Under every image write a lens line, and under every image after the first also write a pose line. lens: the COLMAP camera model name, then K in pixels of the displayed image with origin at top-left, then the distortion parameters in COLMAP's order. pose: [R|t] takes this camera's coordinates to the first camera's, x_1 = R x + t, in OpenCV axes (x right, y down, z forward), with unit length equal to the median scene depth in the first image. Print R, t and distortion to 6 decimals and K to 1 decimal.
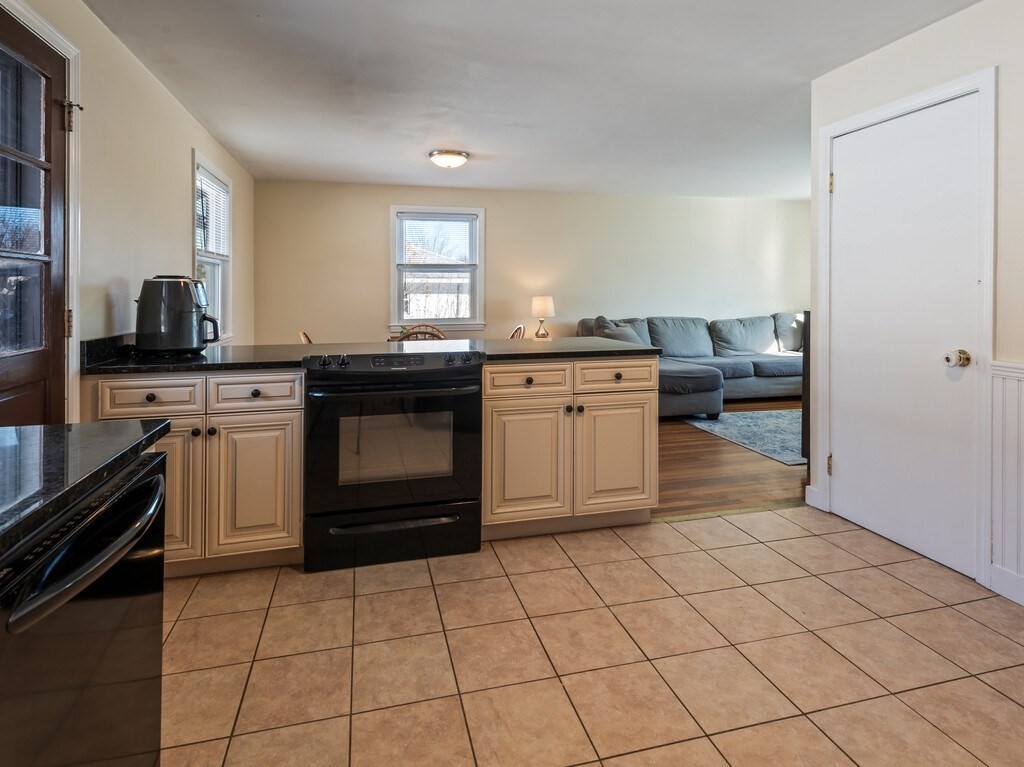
lens RADIAL K [[533.2, 0, 503.8], [0, 533.2, 289.6], [0, 0, 1]] dist [0.024178, -0.014701]
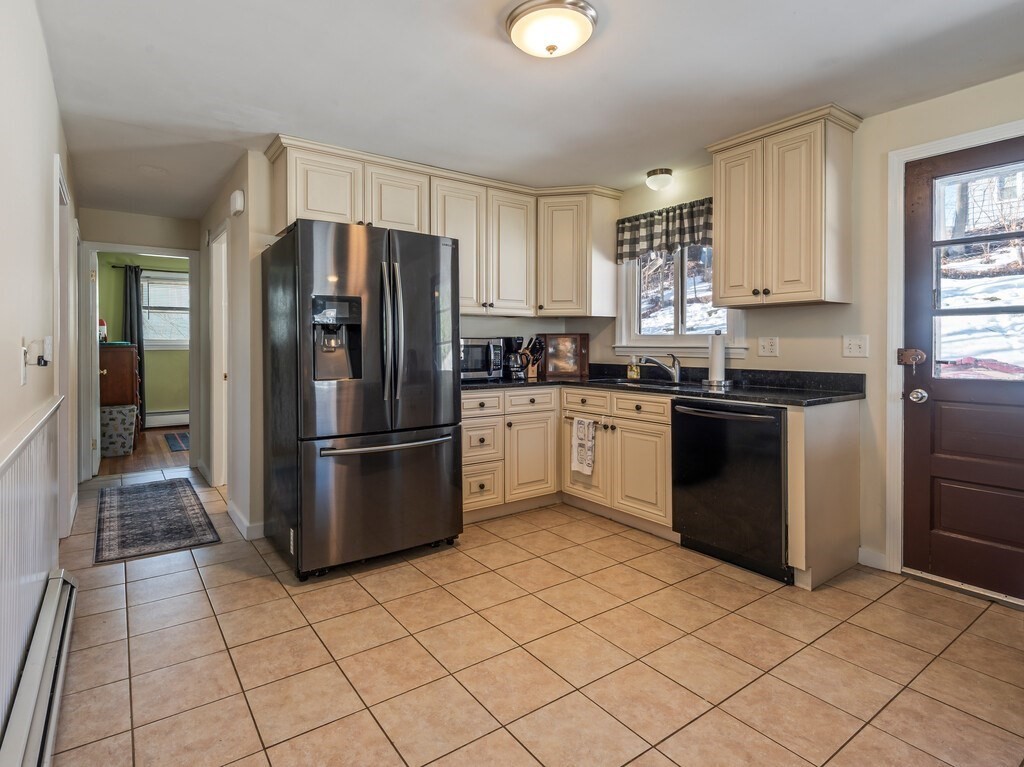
lens RADIAL K [[533.2, 0, 475.9], [0, 533.2, 351.7], [0, 0, 1]] dist [0.024178, -0.014701]
pose [[-0.940481, 0.009246, -0.339721, 0.637516], [0.006589, 0.999938, 0.008975, 0.017340], [0.339783, 0.006202, -0.940483, 1.310611]]
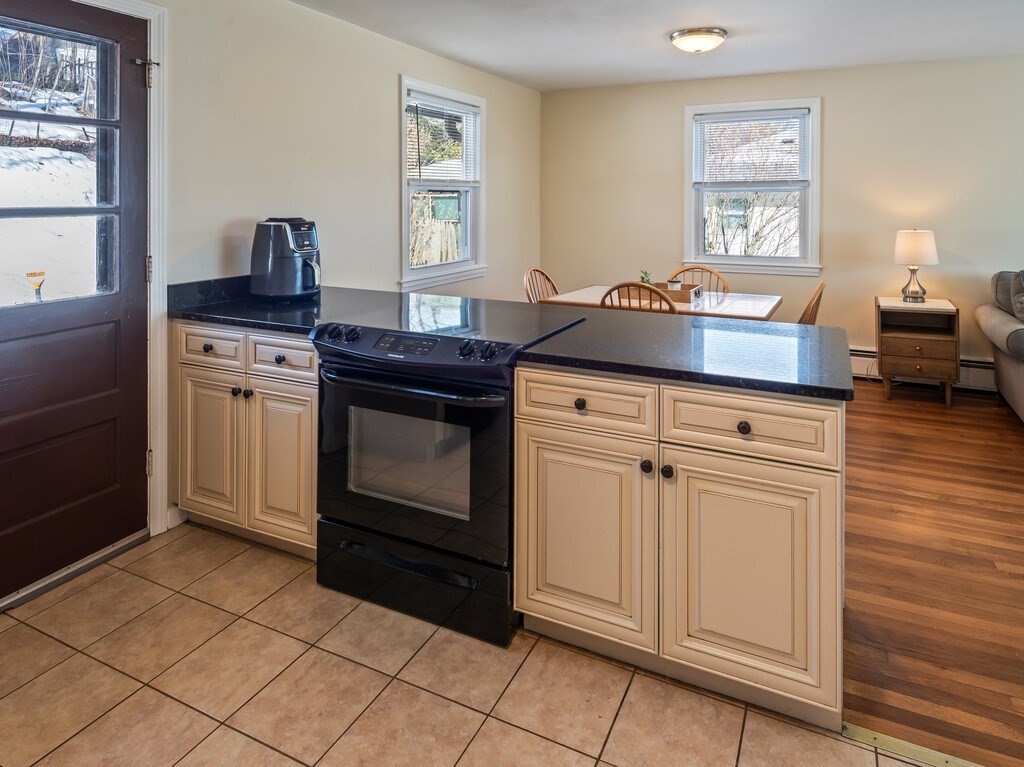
lens RADIAL K [[618.3, 0, 559.7], [0, 618.3, 193.0], [0, 0, 1]] dist [0.027899, -0.013902]
pose [[0.790046, 0.005948, -0.613018, 0.511690], [-0.006422, 0.999978, 0.001425, -0.082286], [0.613014, 0.002811, 0.790067, 0.457947]]
